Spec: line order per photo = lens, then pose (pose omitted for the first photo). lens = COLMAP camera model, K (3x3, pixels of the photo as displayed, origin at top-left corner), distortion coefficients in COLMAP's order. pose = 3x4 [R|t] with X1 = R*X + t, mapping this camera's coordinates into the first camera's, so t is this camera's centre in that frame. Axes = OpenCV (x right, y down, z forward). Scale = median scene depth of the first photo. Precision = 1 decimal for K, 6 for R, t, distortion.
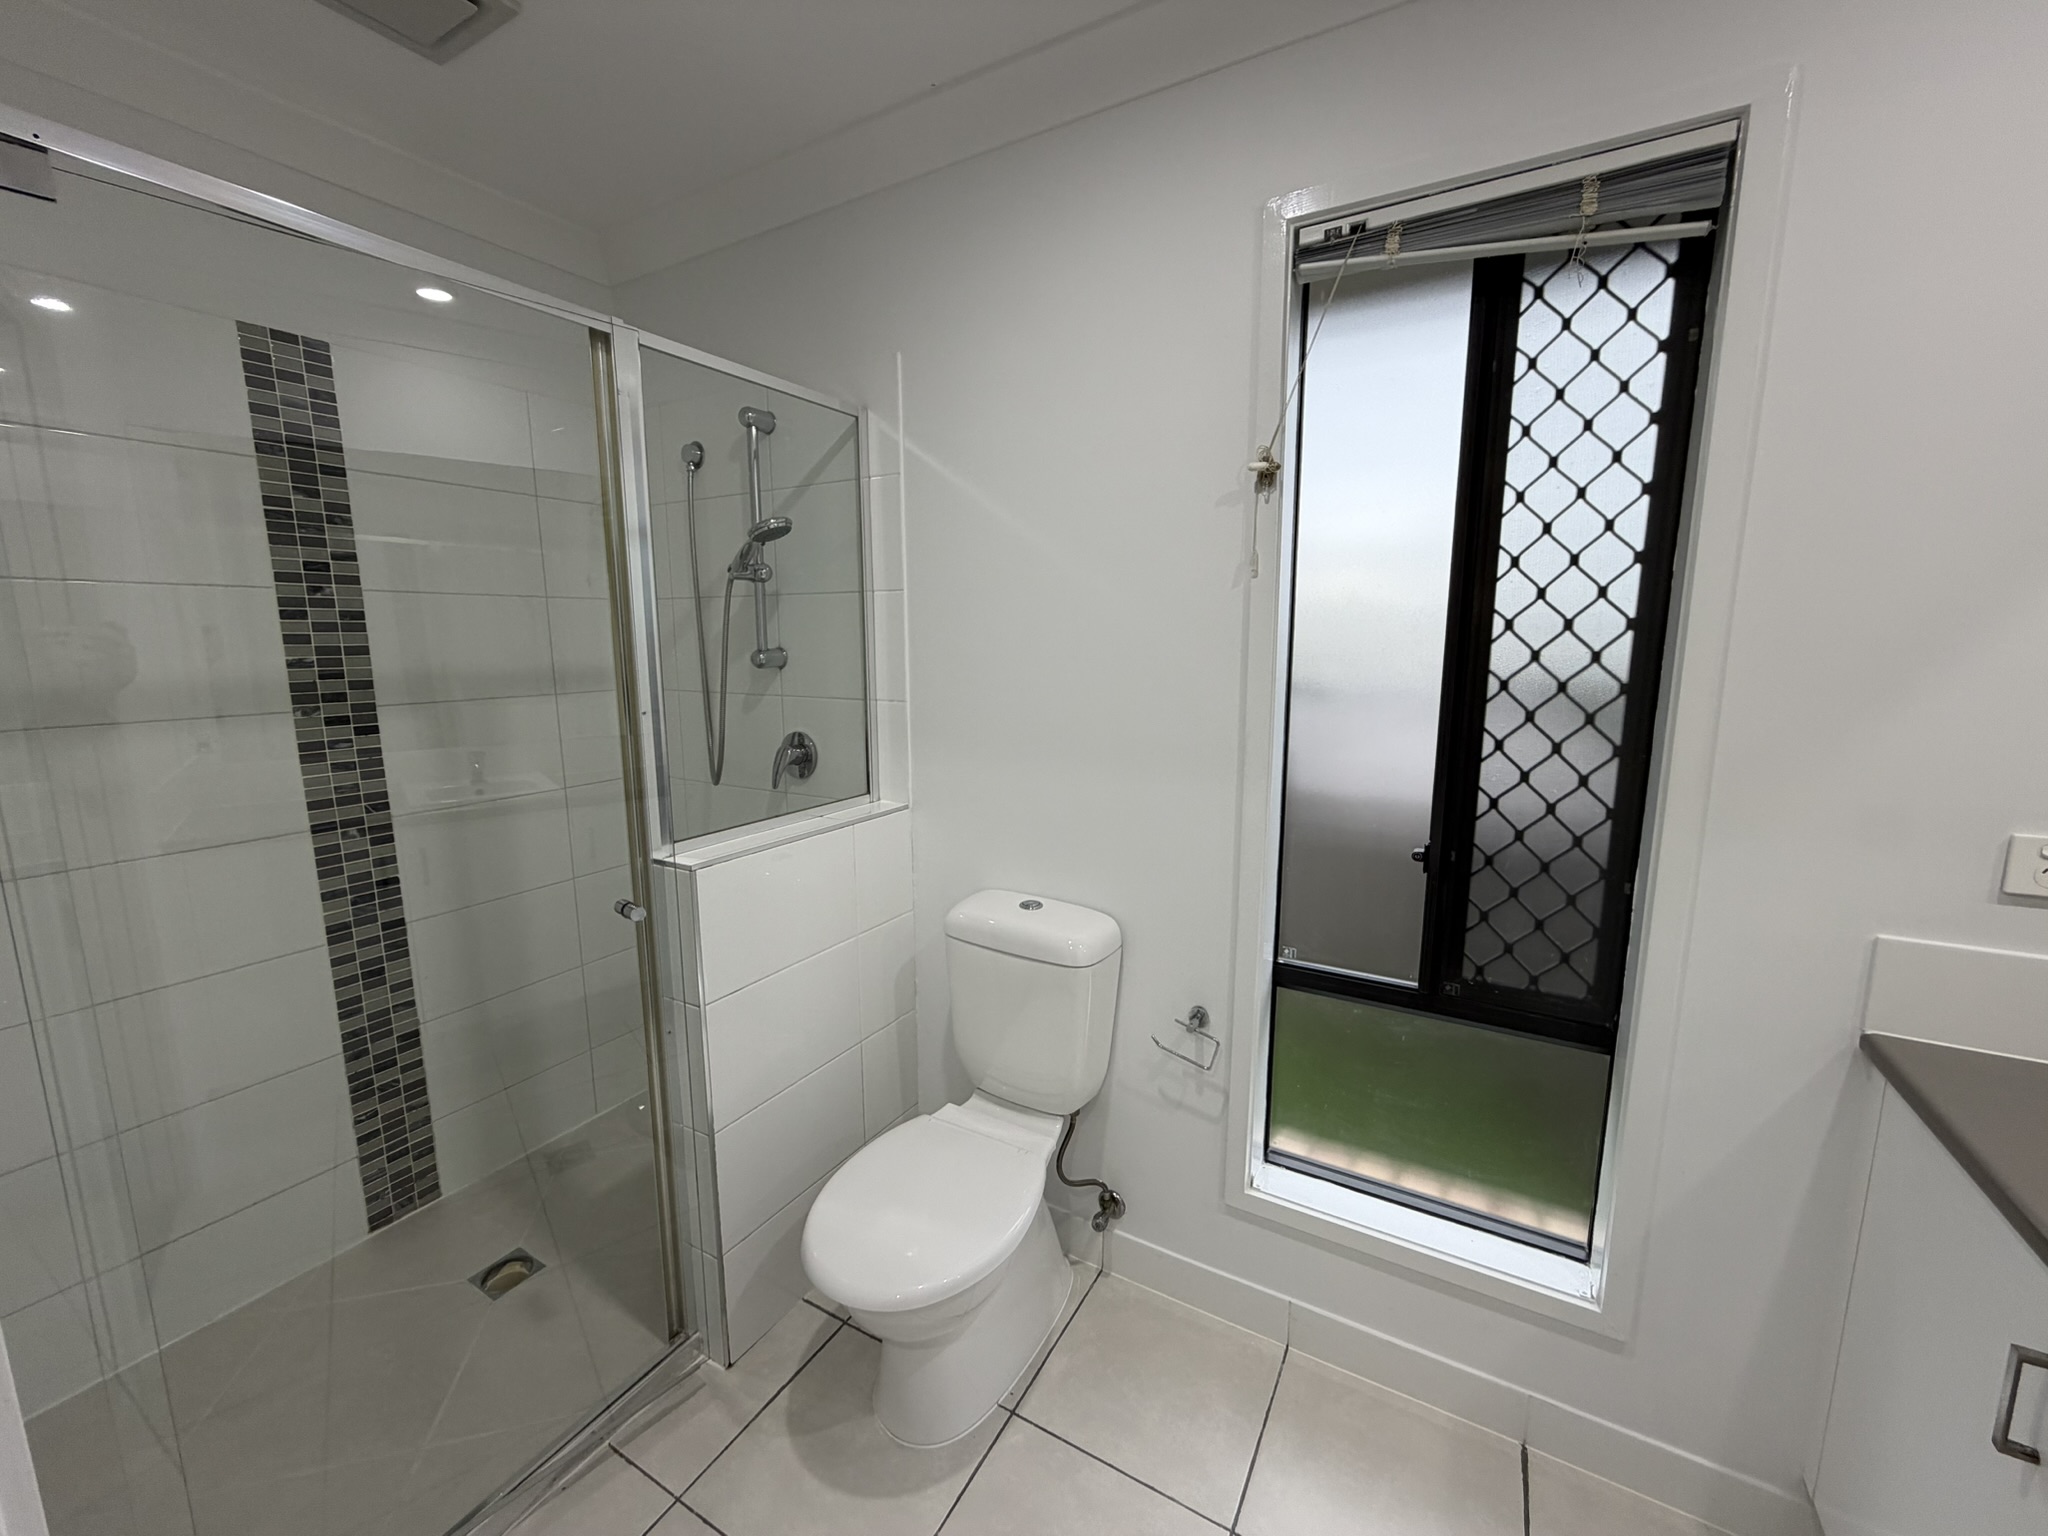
lens RADIAL K [[818.3, 0, 1021.7], [0, 818.3, 766.2], [0, 0, 1]] dist [-0.001550, 0.000360]
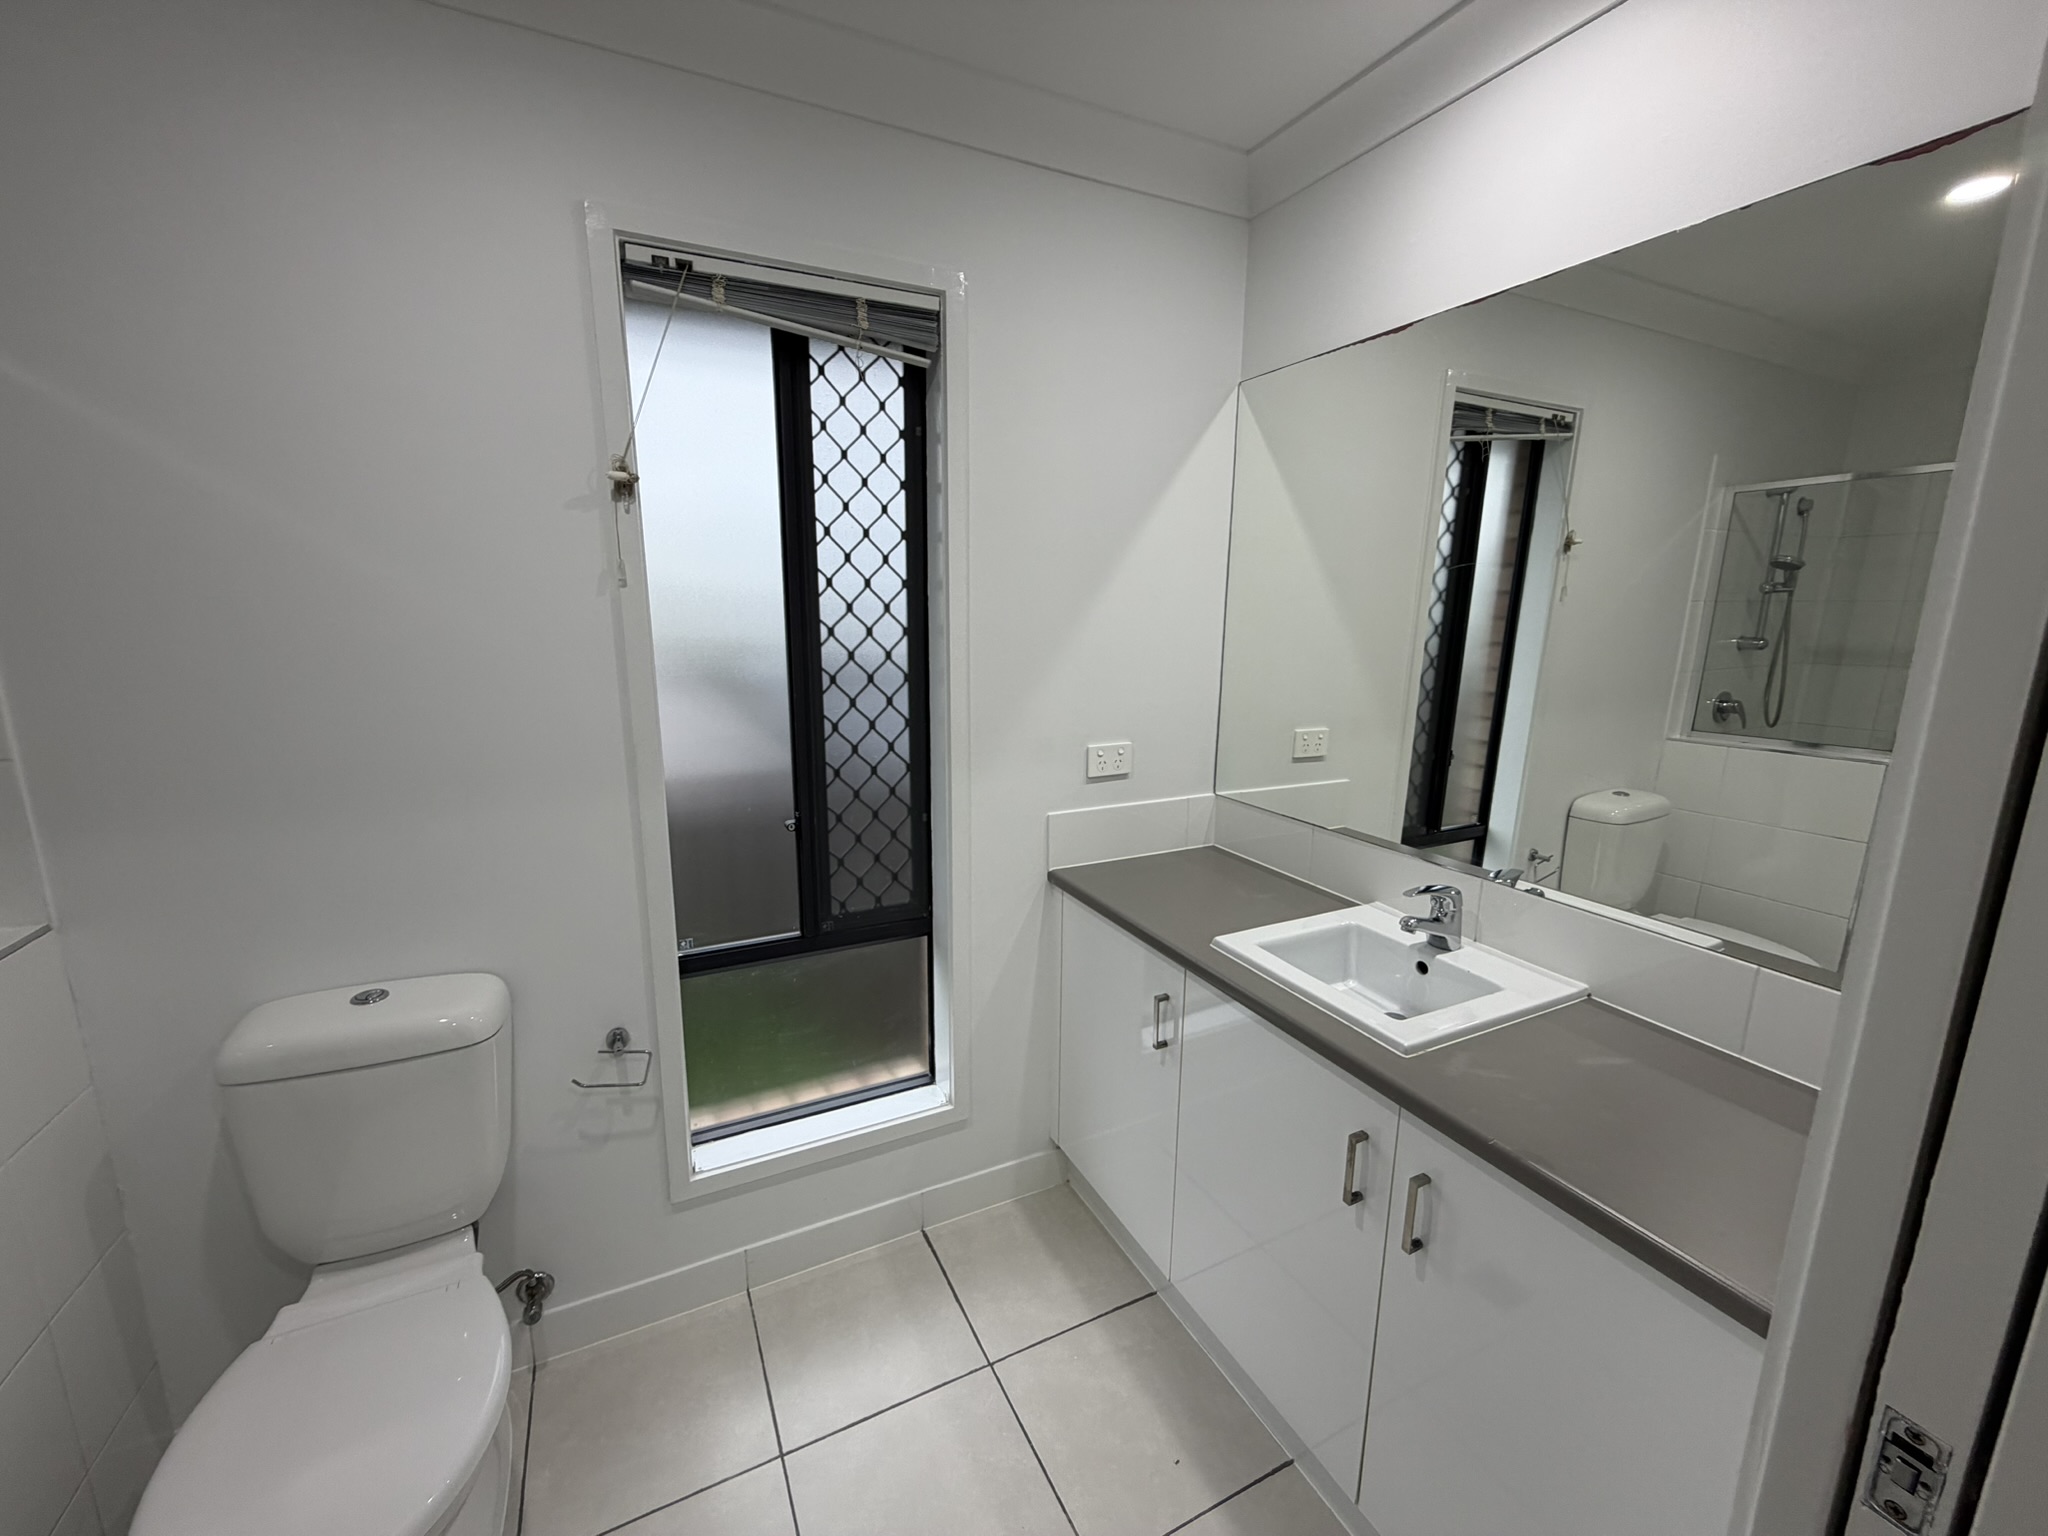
lens RADIAL K [[818.3, 0, 1021.7], [0, 818.3, 766.2], [0, 0, 1]] dist [-0.001550, 0.000360]
pose [[0.548829, -0.153651, 0.821692, -0.298422], [0.122892, 0.987113, 0.102501, -0.058611], [-0.826852, 0.044724, 0.560638, 0.054569]]
